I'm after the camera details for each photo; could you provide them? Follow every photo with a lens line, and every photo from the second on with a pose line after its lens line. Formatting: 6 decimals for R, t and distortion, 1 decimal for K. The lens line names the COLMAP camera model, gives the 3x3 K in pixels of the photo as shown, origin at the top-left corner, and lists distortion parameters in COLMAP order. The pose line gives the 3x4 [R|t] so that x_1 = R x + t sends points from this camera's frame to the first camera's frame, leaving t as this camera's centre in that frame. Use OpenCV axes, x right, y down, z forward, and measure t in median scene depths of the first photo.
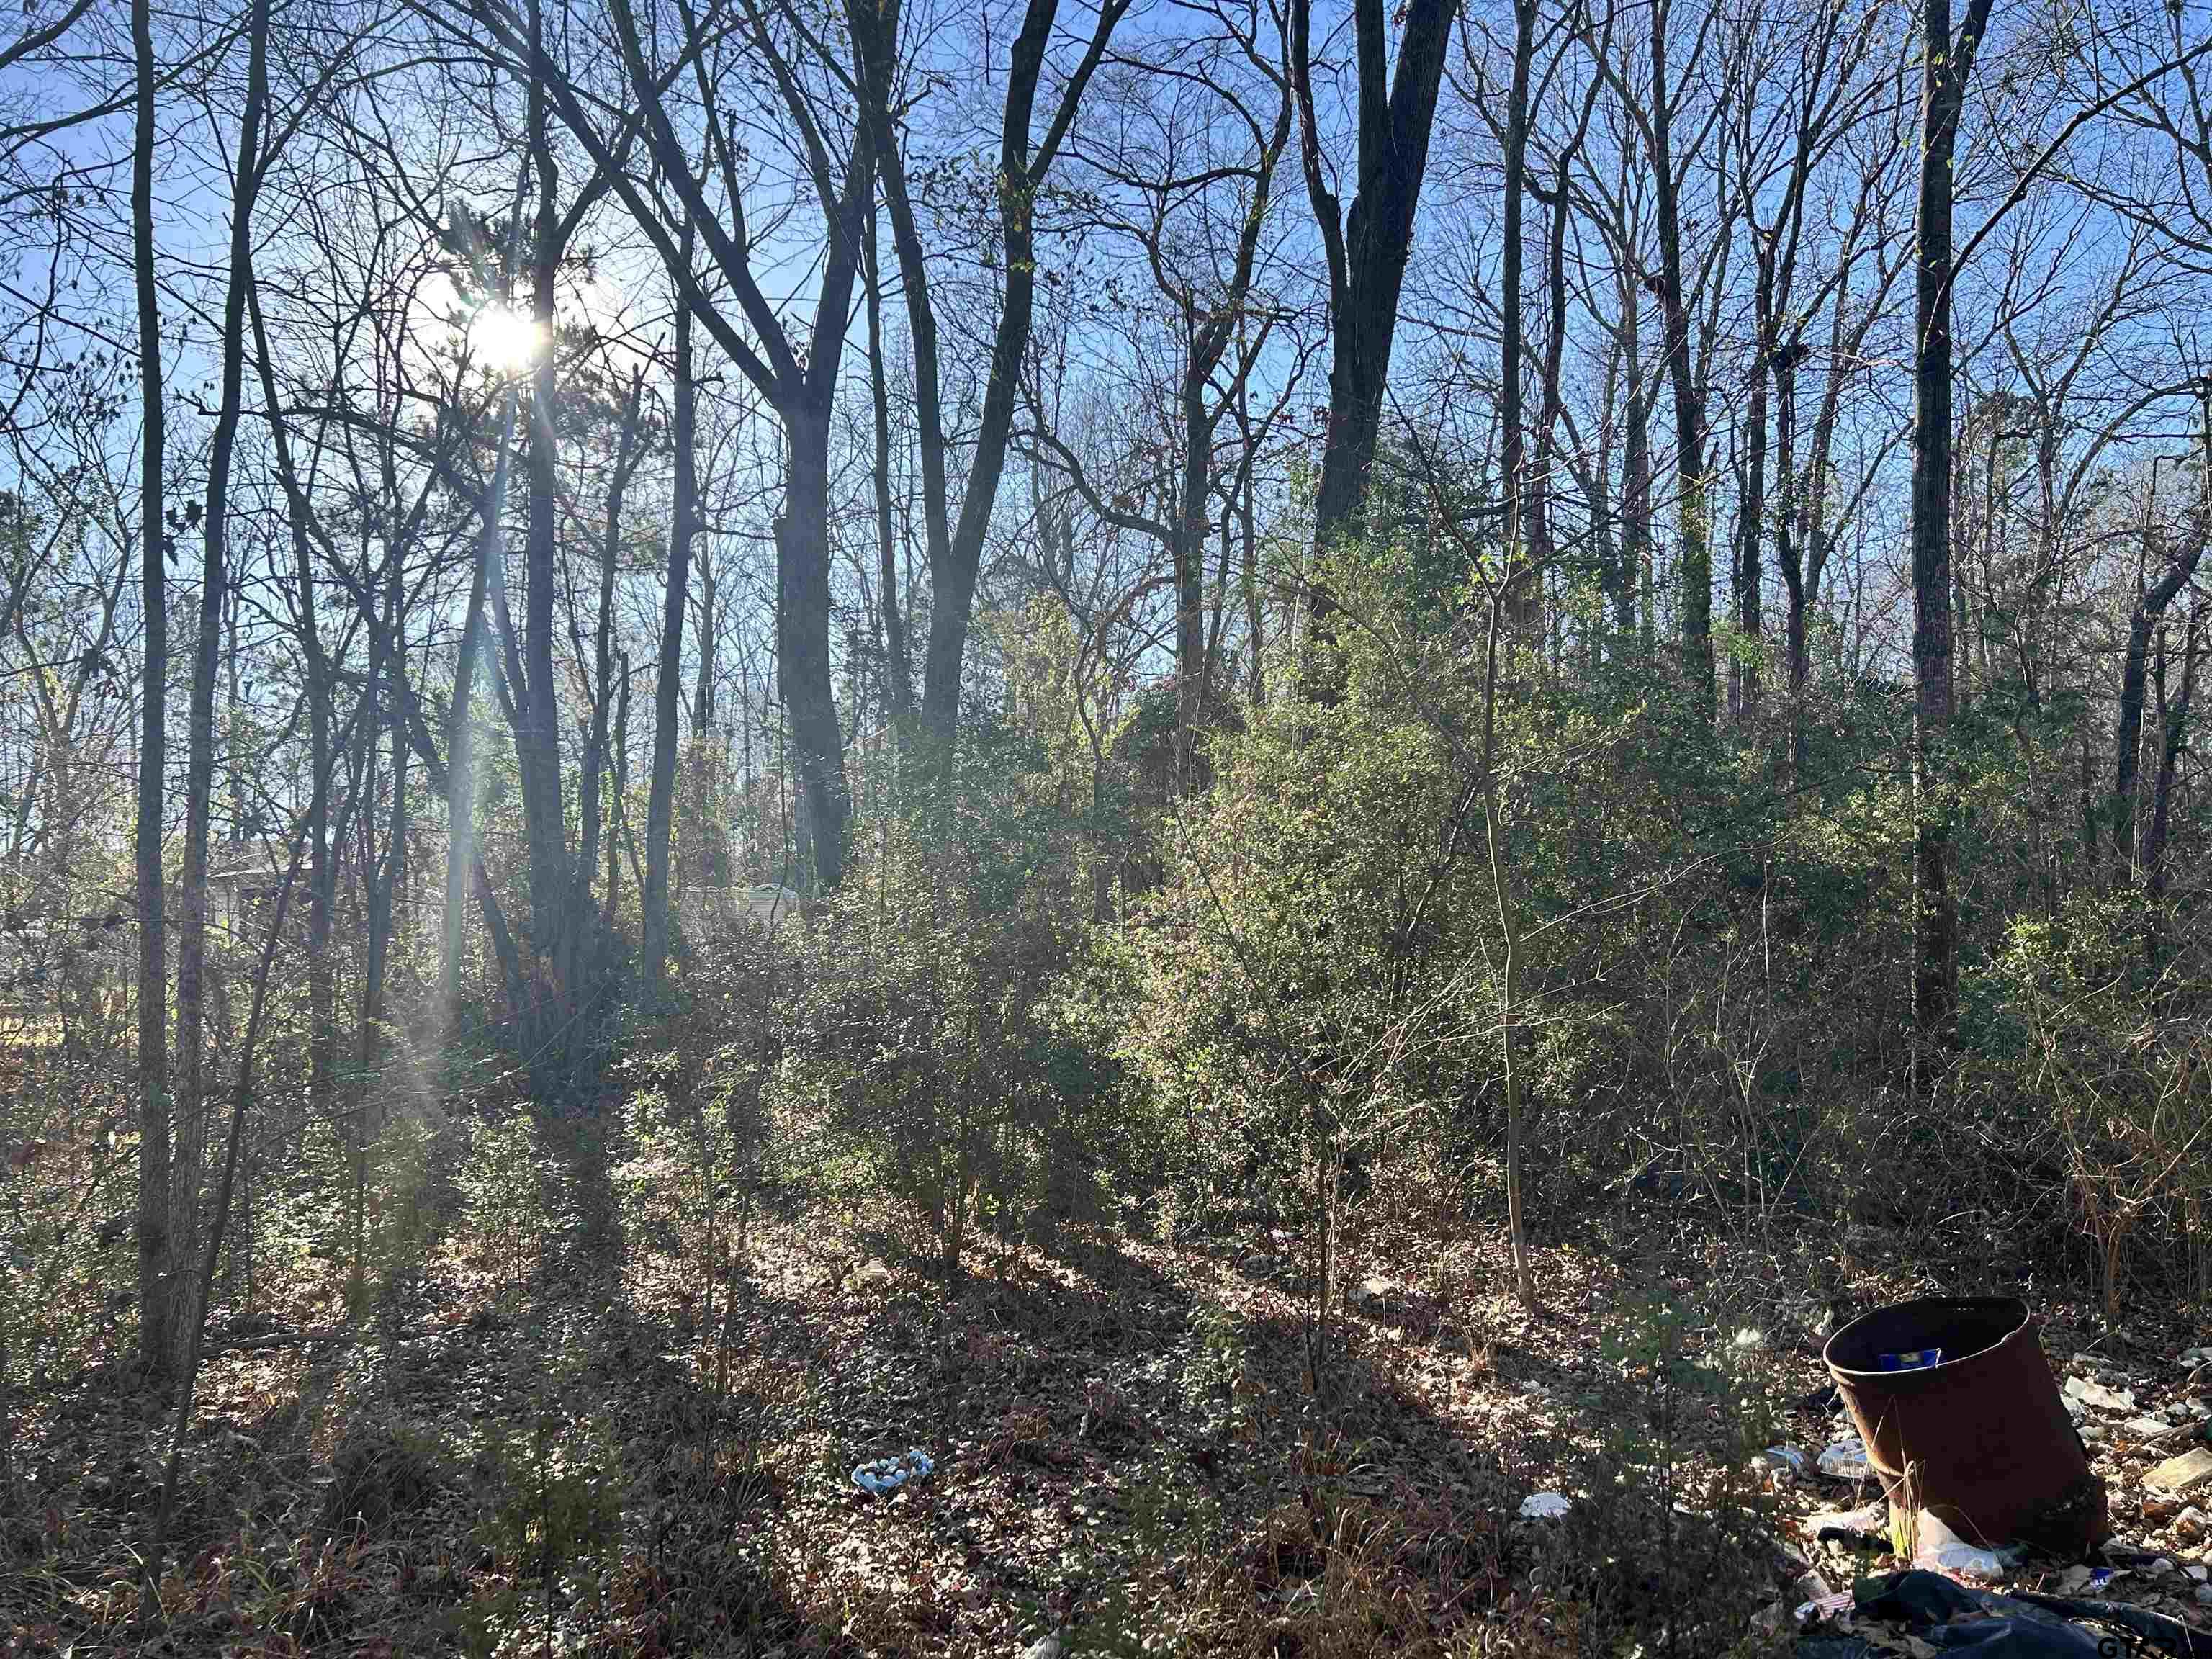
lens RADIAL K [[1676.4, 0, 1102.1], [0, 1676.4, 845.1], [0, 0, 1]] dist [0.071219, -0.072524]
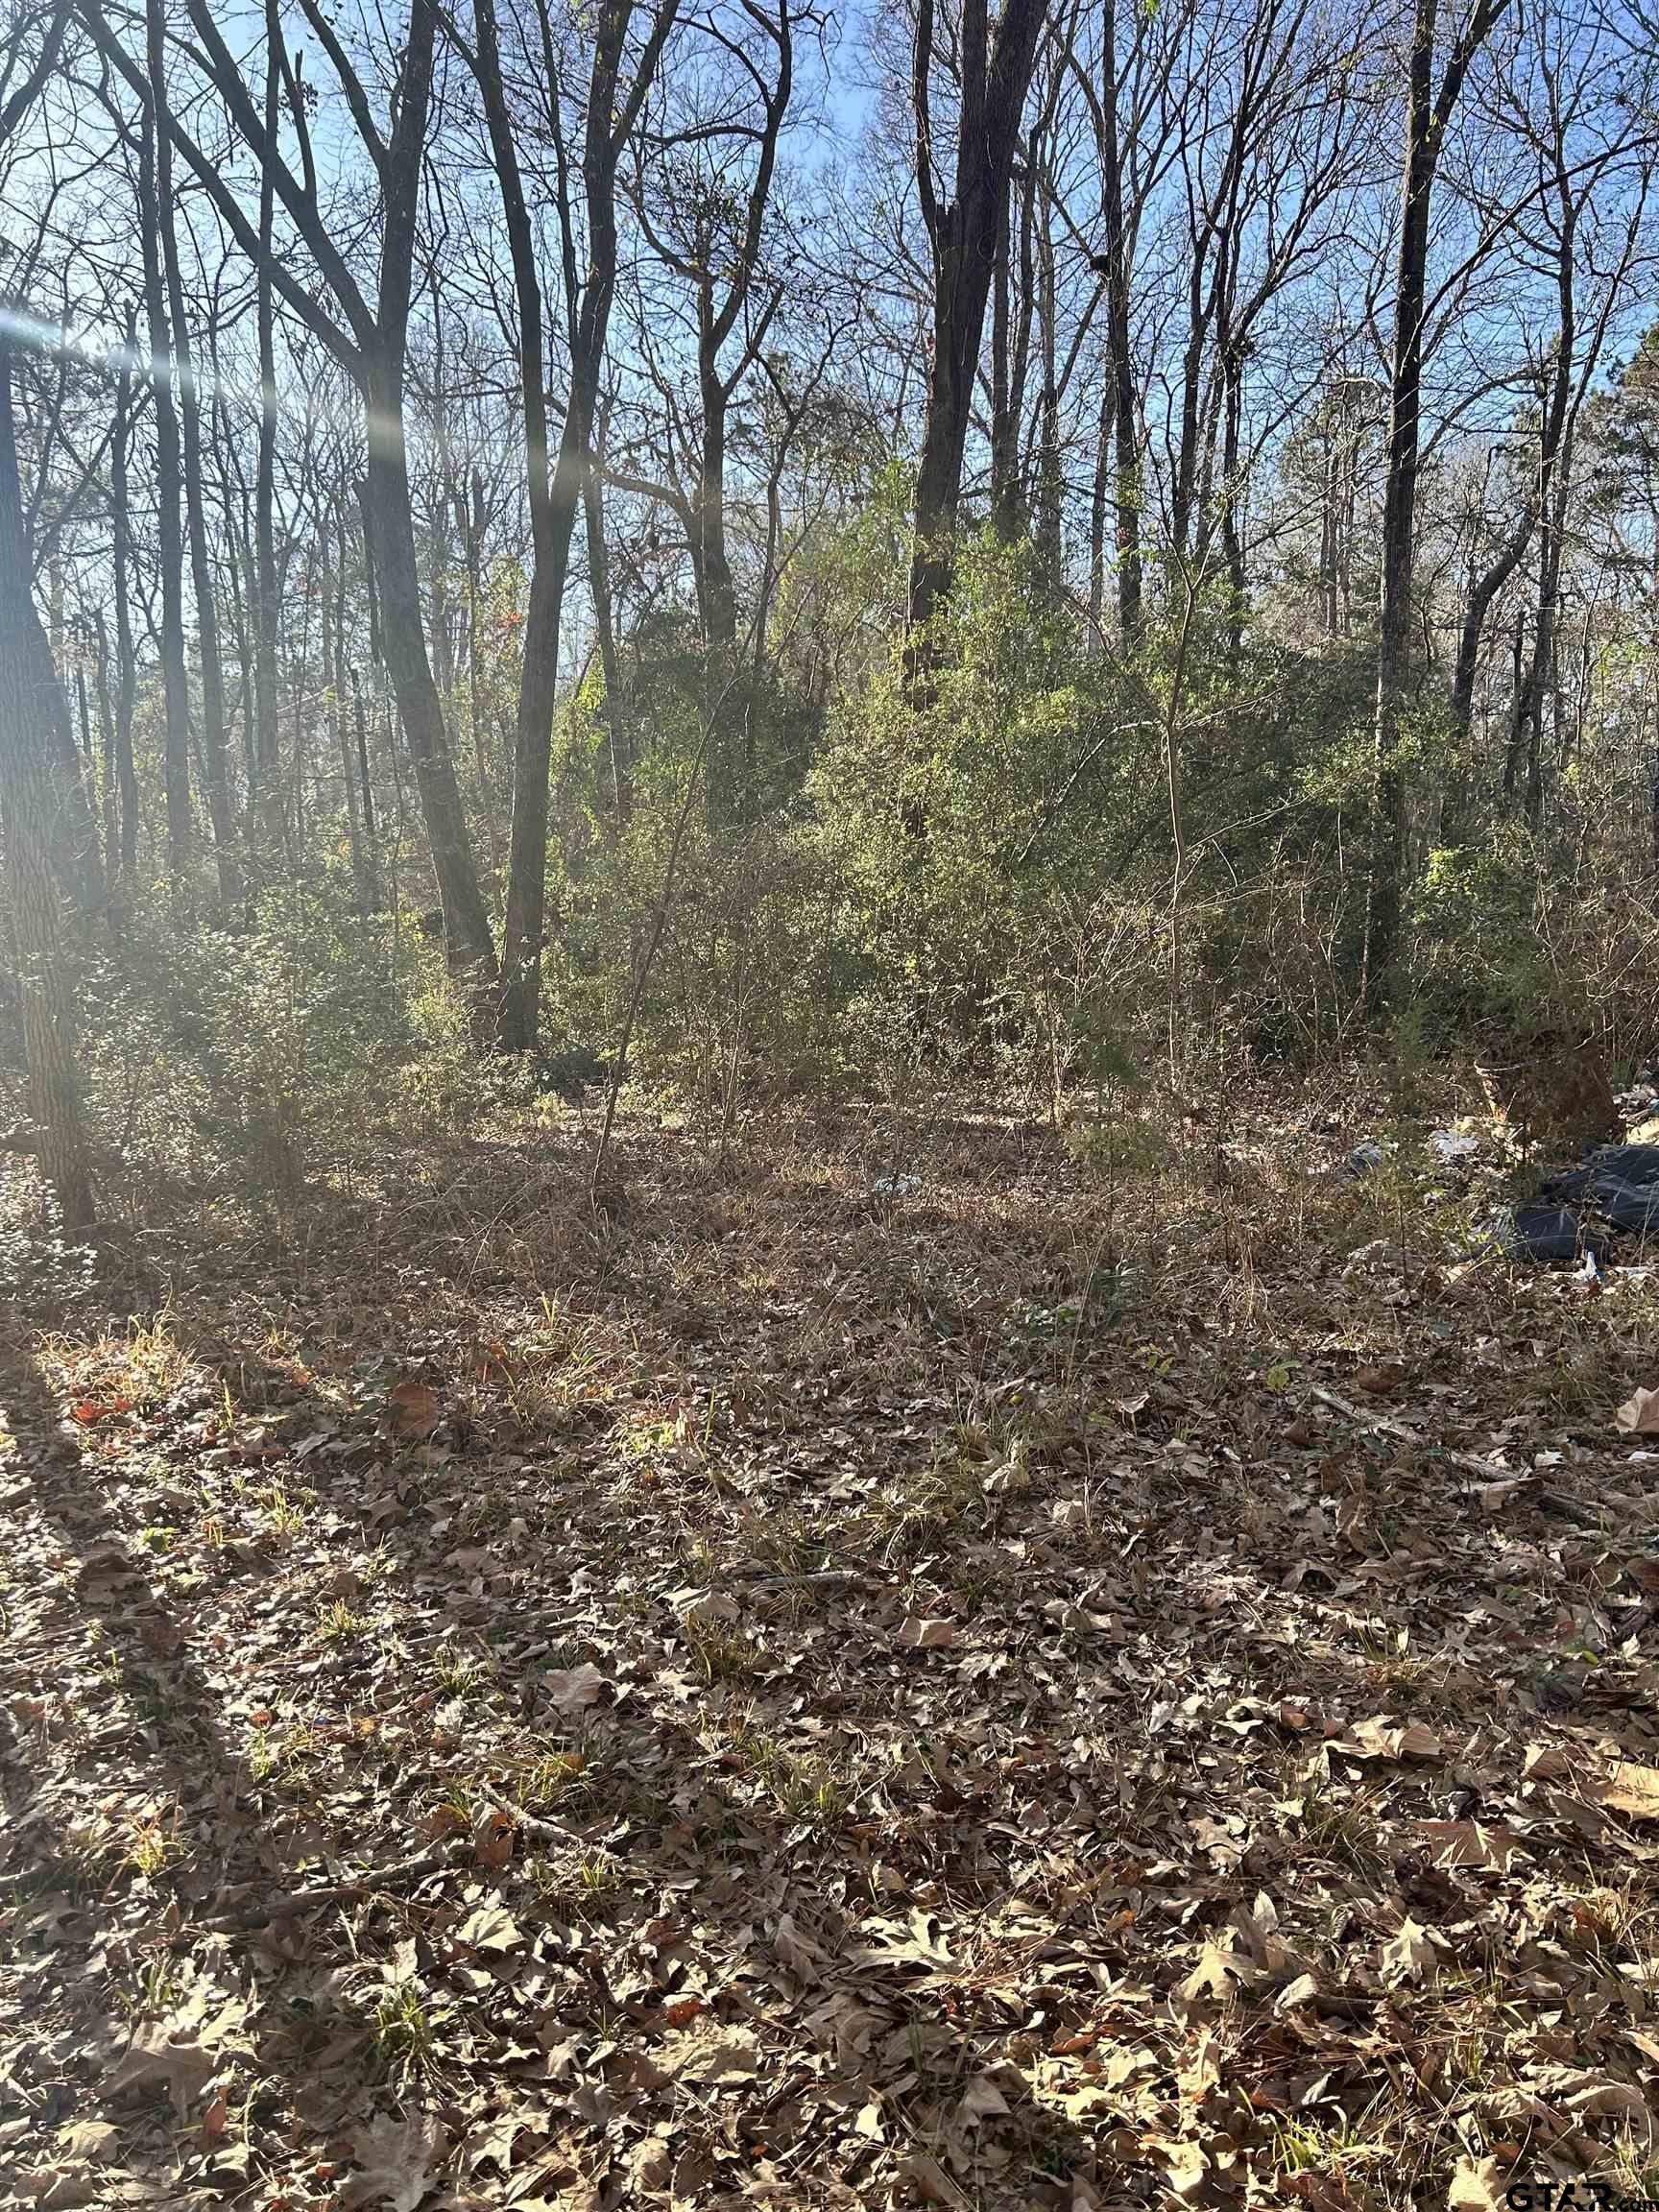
lens RADIAL K [[1676.4, 0, 789.4], [0, 1676.4, 1144.1], [0, 0, 1]] dist [0.071219, -0.072524]
pose [[0.979043, -0.047349, 0.198075, -0.125748], [0.009229, 0.981913, 0.189106, 0.009983], [-0.203446, -0.183315, 0.961772, -0.110492]]
